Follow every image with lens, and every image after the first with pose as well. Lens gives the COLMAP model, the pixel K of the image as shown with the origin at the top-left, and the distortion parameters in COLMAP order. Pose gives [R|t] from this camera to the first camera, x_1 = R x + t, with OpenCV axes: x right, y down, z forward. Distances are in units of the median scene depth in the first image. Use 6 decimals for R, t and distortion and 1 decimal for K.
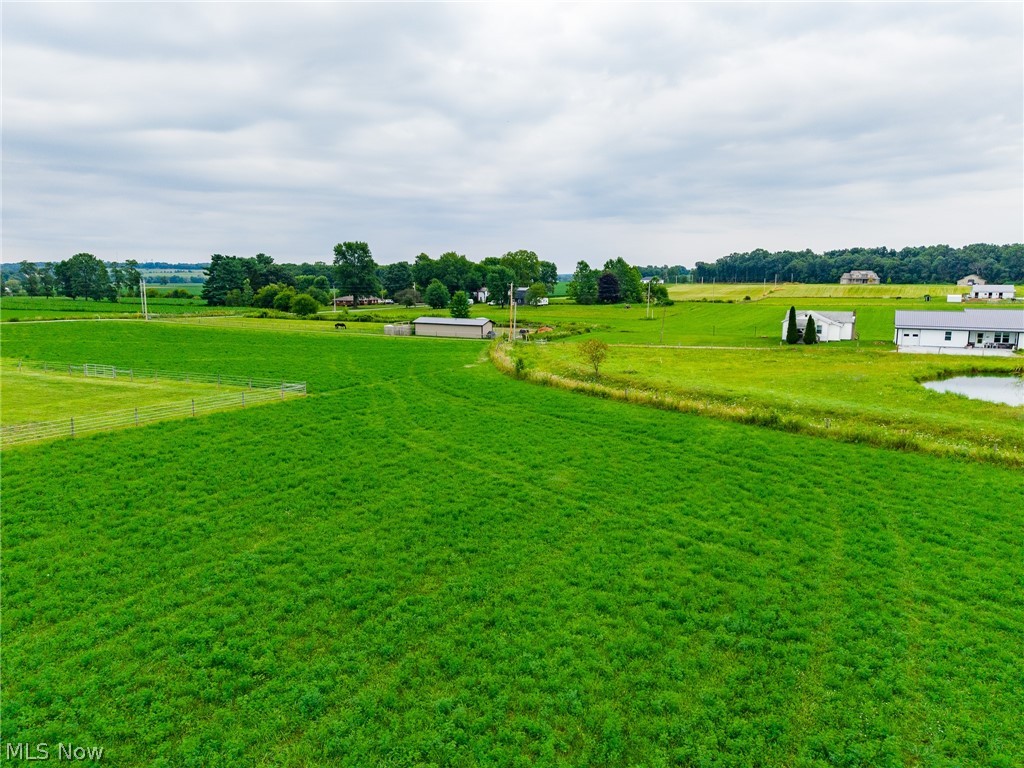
lens RADIAL K [[678.0, 0, 513.8], [0, 678.0, 399.1], [0, 0, 1]] dist [0.027918, -0.033692]
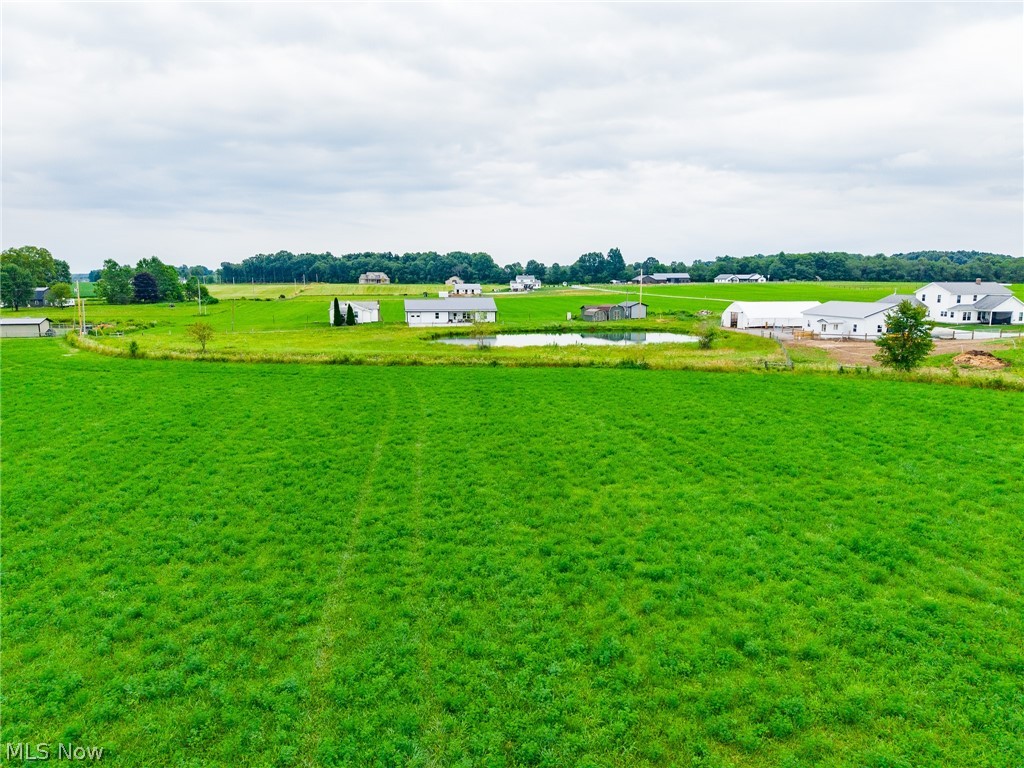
lens RADIAL K [[678.5, 0, 544.9], [0, 678.5, 423.7], [0, 0, 1]] dist [0.051013, -0.058384]
pose [[0.760647, -0.136553, 0.634642, -0.067114], [0.115928, 0.990484, 0.074173, 0.023452], [-0.638731, 0.017153, 0.769239, -0.120959]]
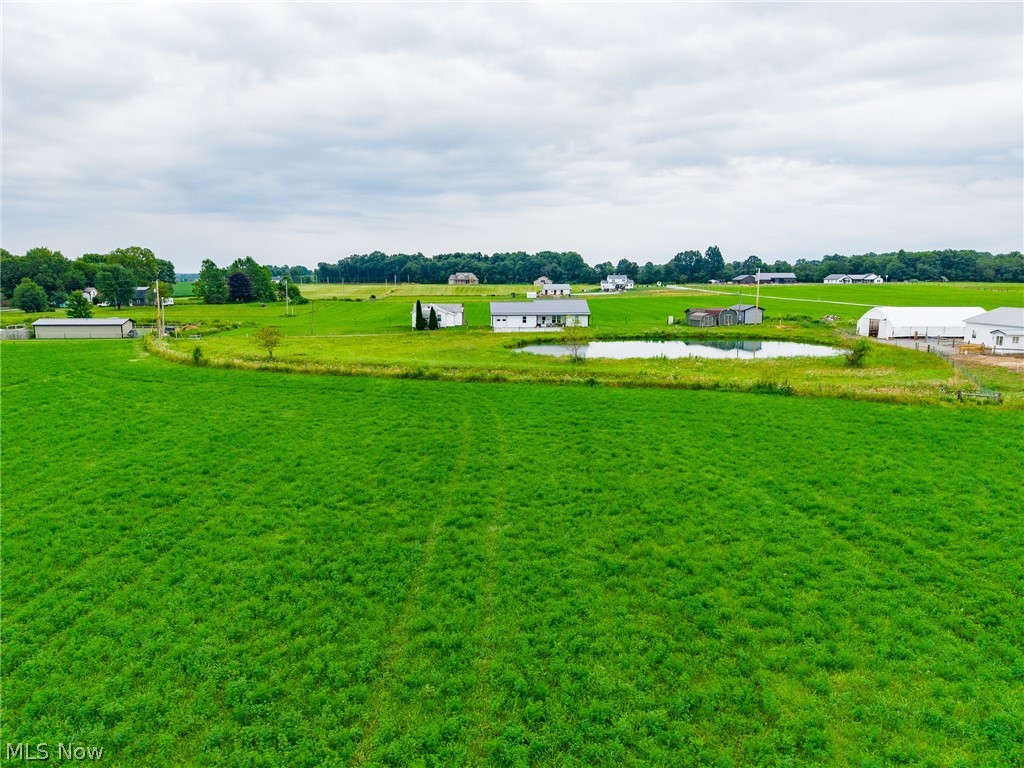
lens RADIAL K [[683.2, 0, 530.4], [0, 683.2, 403.1], [0, 0, 1]] dist [0.047780, -0.054589]
pose [[0.847337, -0.094861, 0.522514, -0.037107], [0.093438, 0.995198, 0.029152, 0.014230], [-0.522770, 0.024121, 0.852132, -0.072245]]
